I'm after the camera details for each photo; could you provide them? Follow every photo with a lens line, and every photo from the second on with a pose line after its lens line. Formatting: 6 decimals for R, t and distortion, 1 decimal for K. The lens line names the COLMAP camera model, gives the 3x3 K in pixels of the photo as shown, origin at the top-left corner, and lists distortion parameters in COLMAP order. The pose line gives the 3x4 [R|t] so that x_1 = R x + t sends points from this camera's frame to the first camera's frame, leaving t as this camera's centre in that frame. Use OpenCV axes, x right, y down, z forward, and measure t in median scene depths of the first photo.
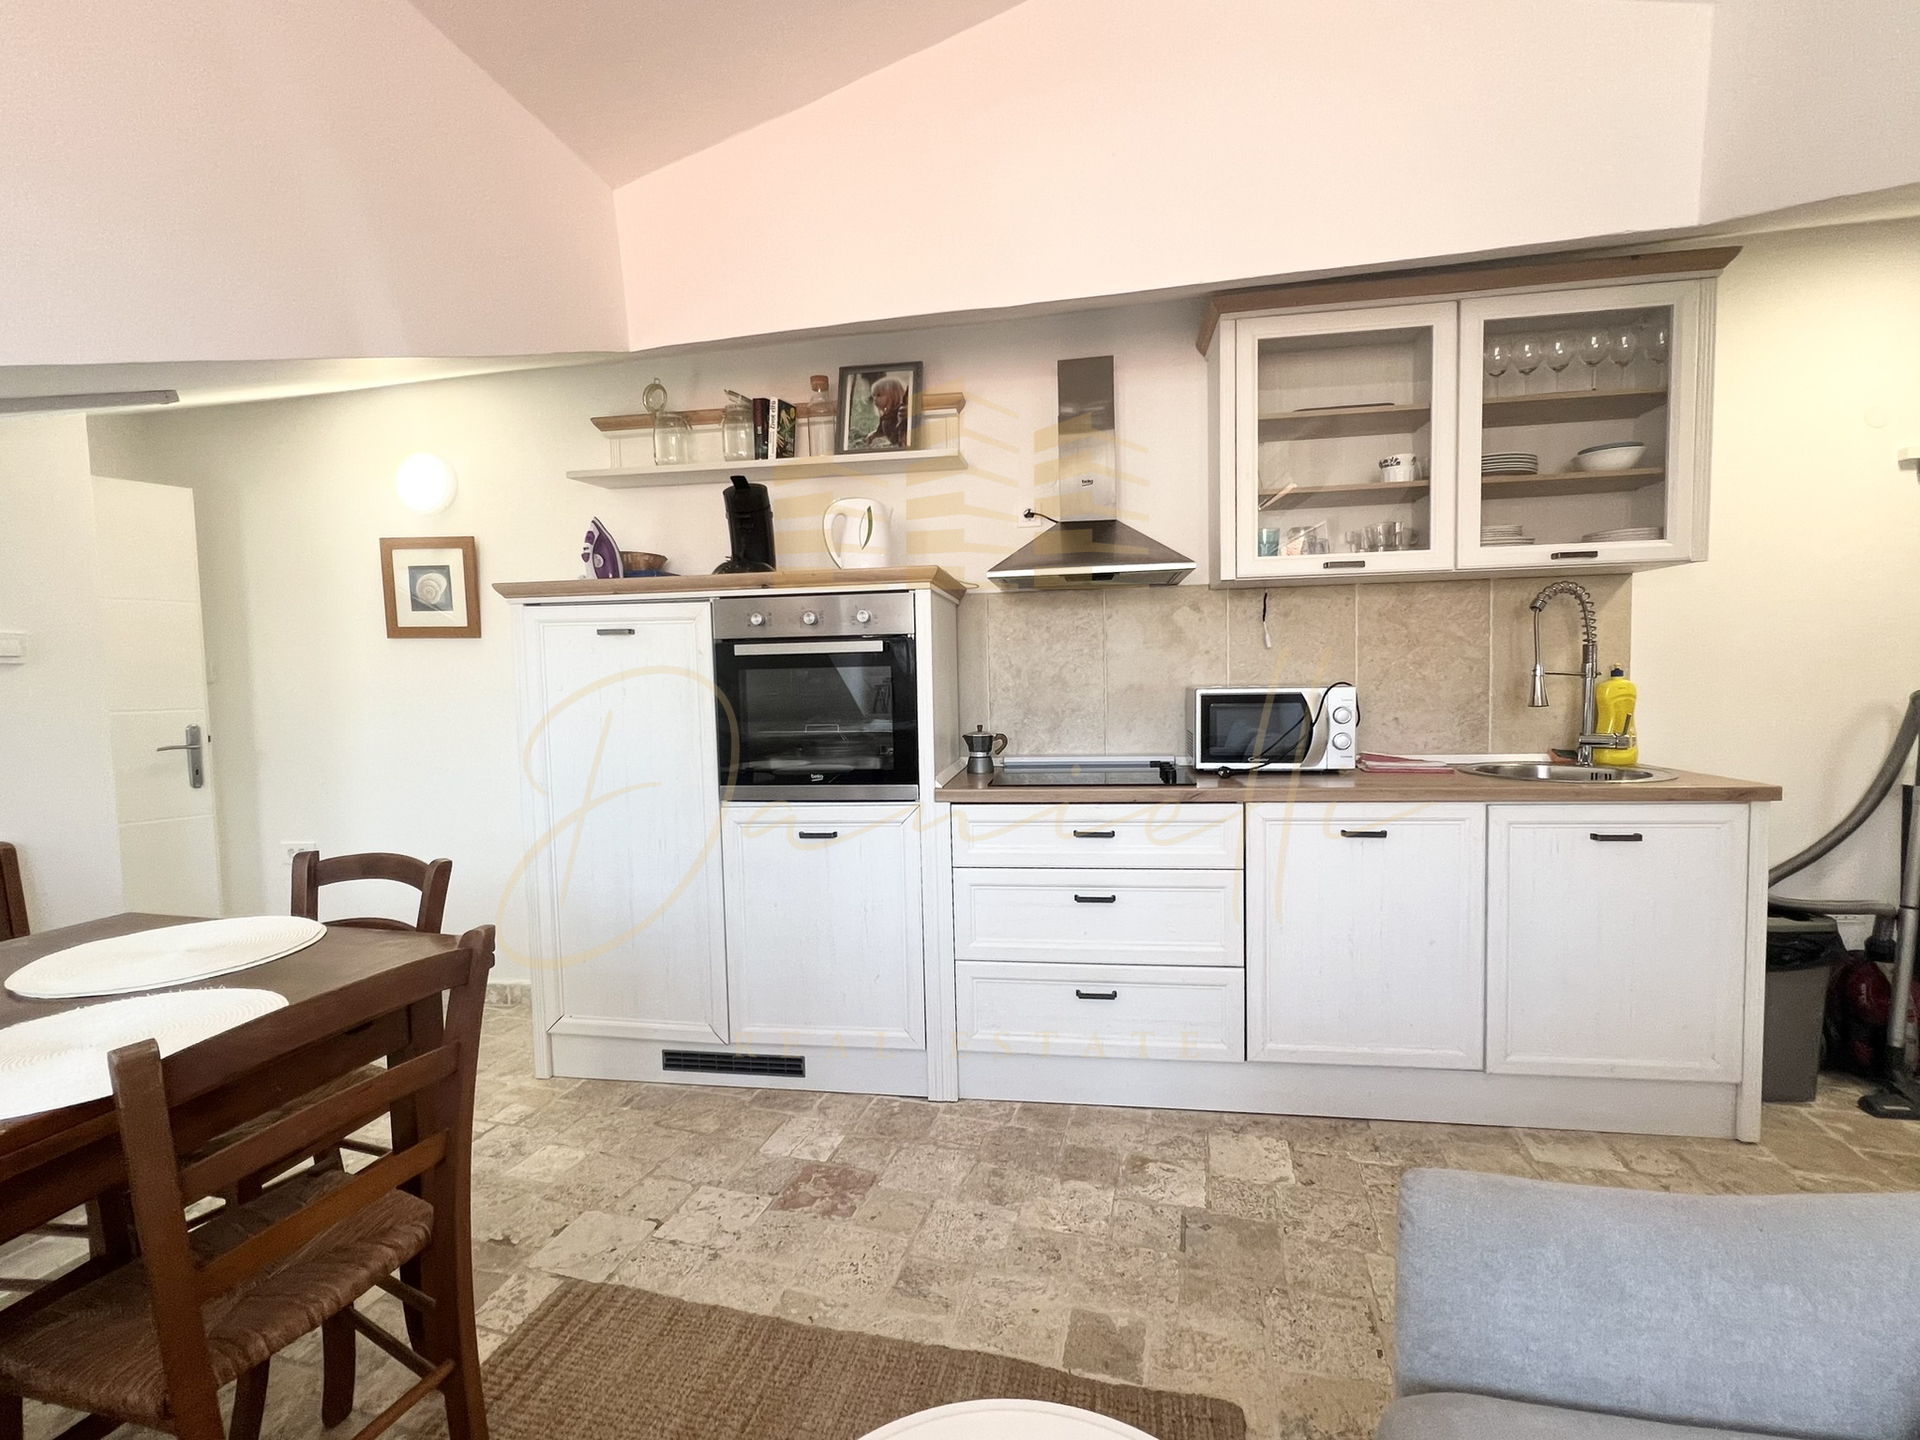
lens RADIAL K [[839.1, 0, 960.0], [0, 839.1, 720.0], [0, 0, 1]] dist [-0.001675, -0.000488]
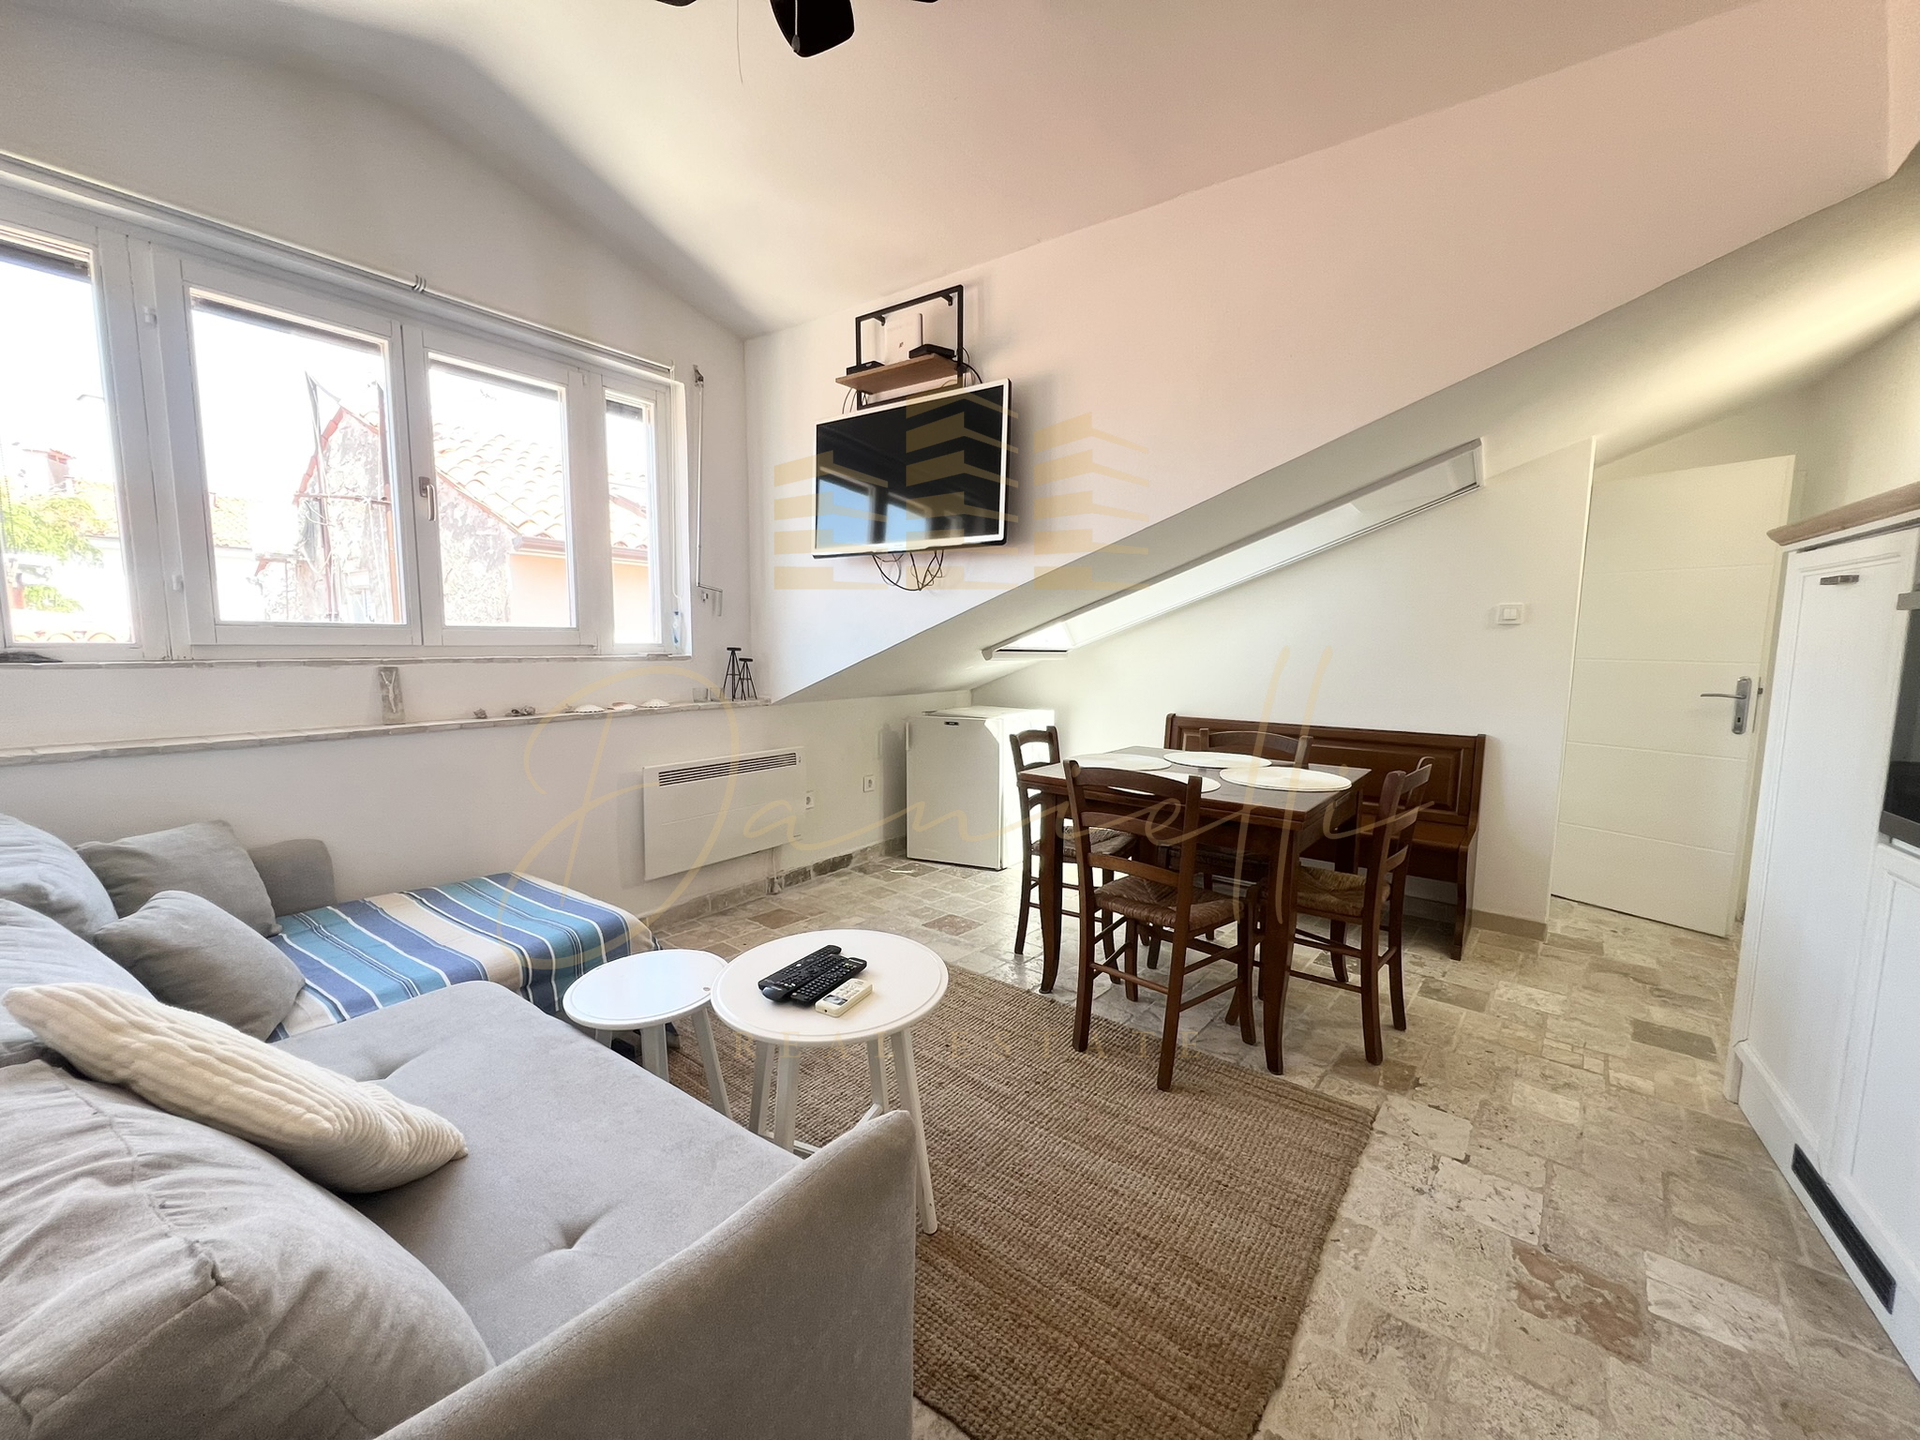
lens RADIAL K [[765.0, 0, 951.5], [0, 765.0, 720.9], [0, 0, 1]] dist [0.000269, -0.000025]
pose [[-0.398417, 0.116286, -0.909803, 0.558780], [-0.054486, 0.987178, 0.150036, -0.041789], [0.915585, 0.109349, -0.386973, 0.574662]]
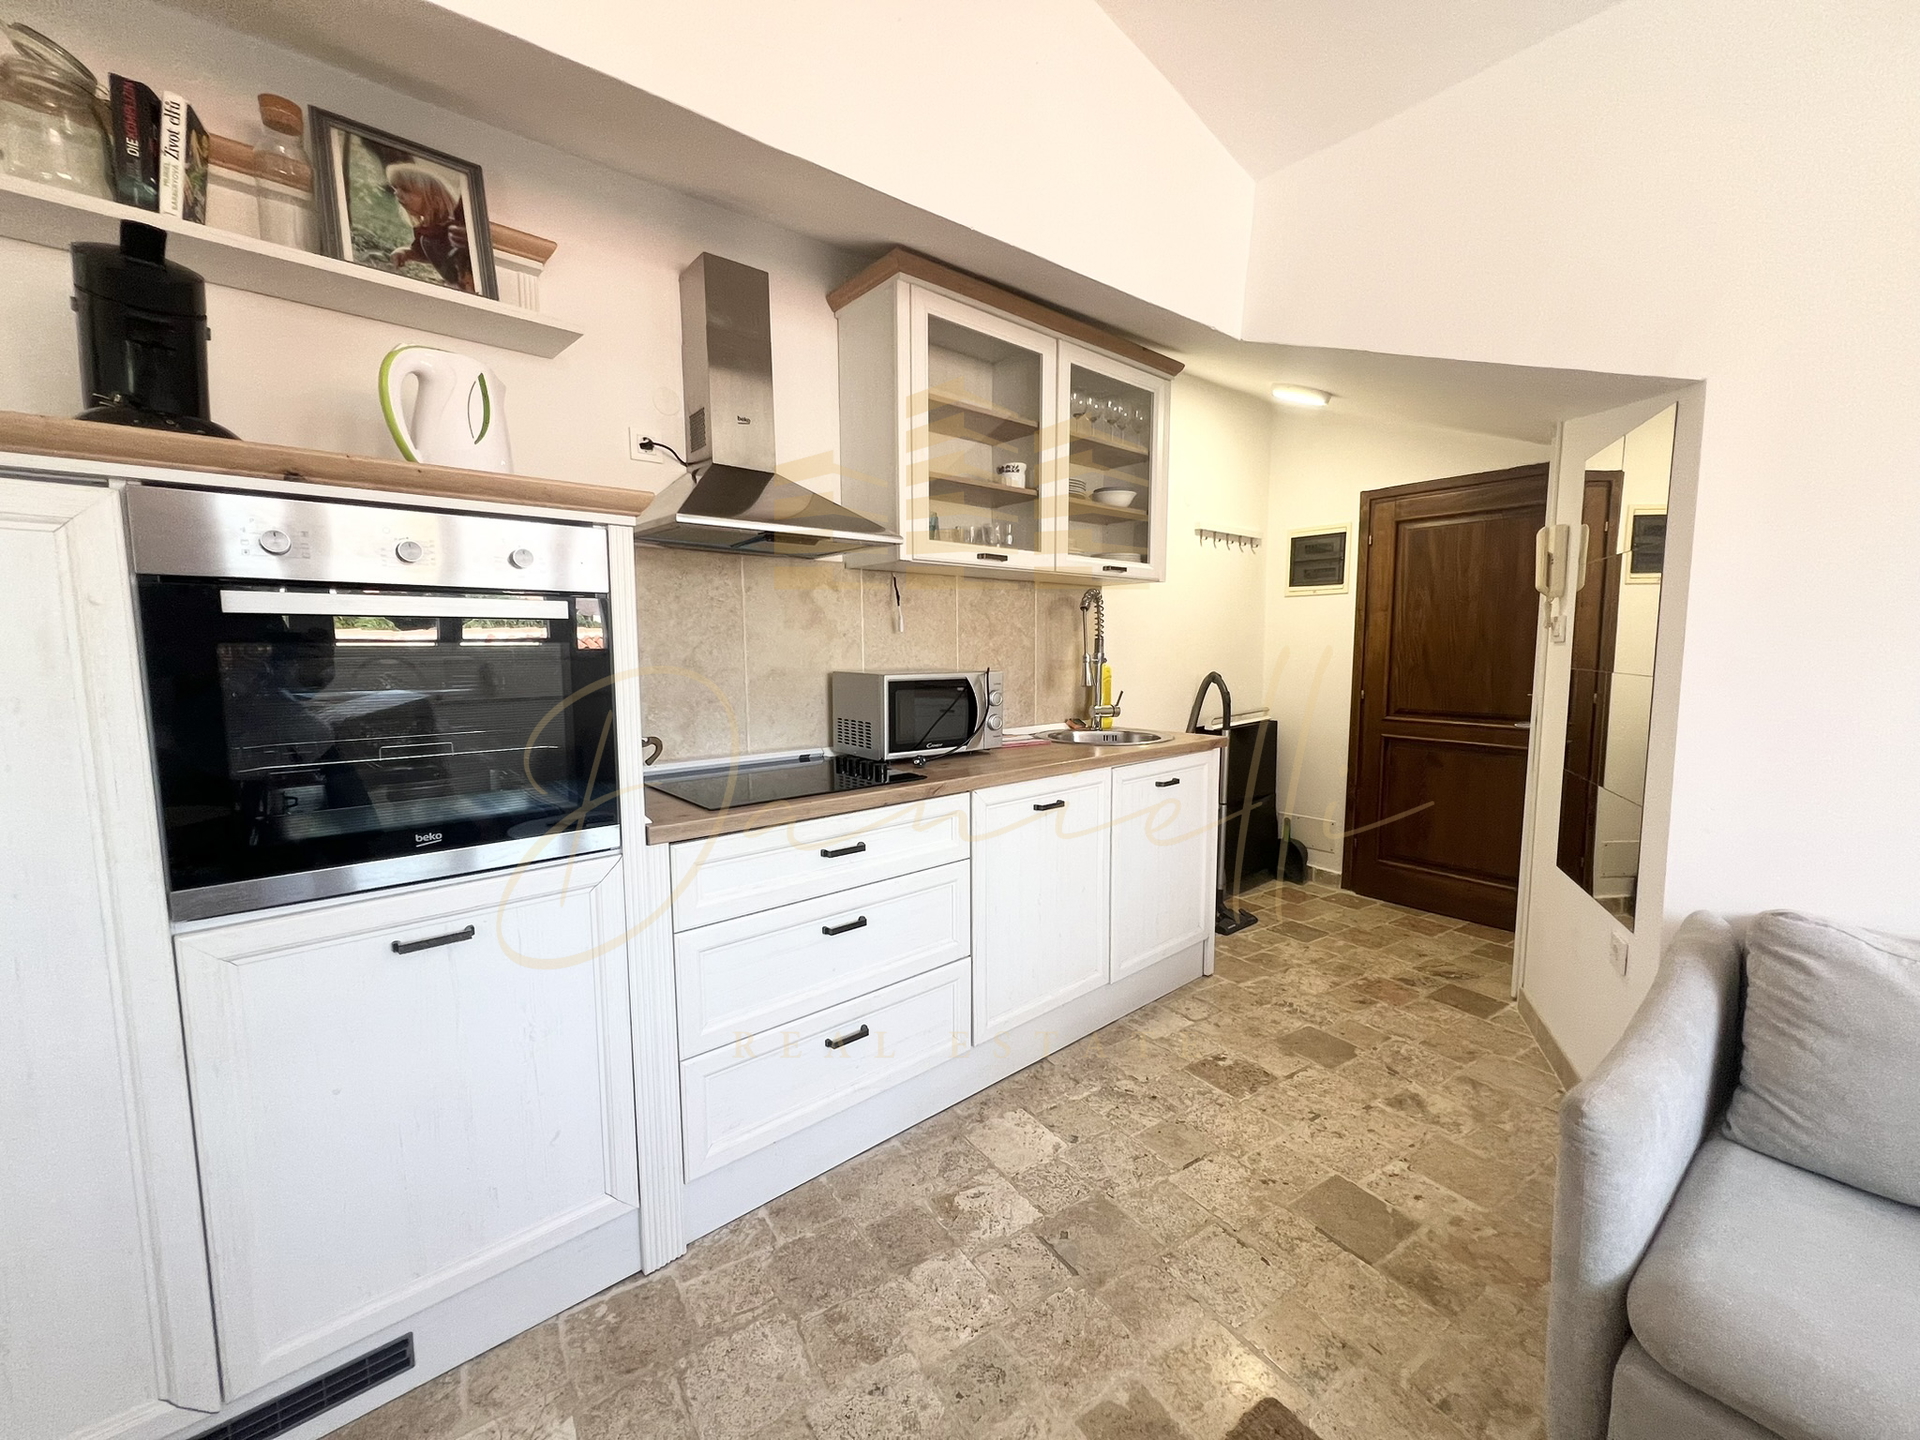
lens RADIAL K [[765.0, 0, 951.5], [0, 765.0, 720.9], [0, 0, 1]] dist [0.000269, -0.000025]
pose [[0.653347, -0.054204, 0.755116, -0.321303], [0.030679, 0.998510, 0.045131, -0.022409], [-0.756437, -0.006320, 0.654036, 0.398149]]
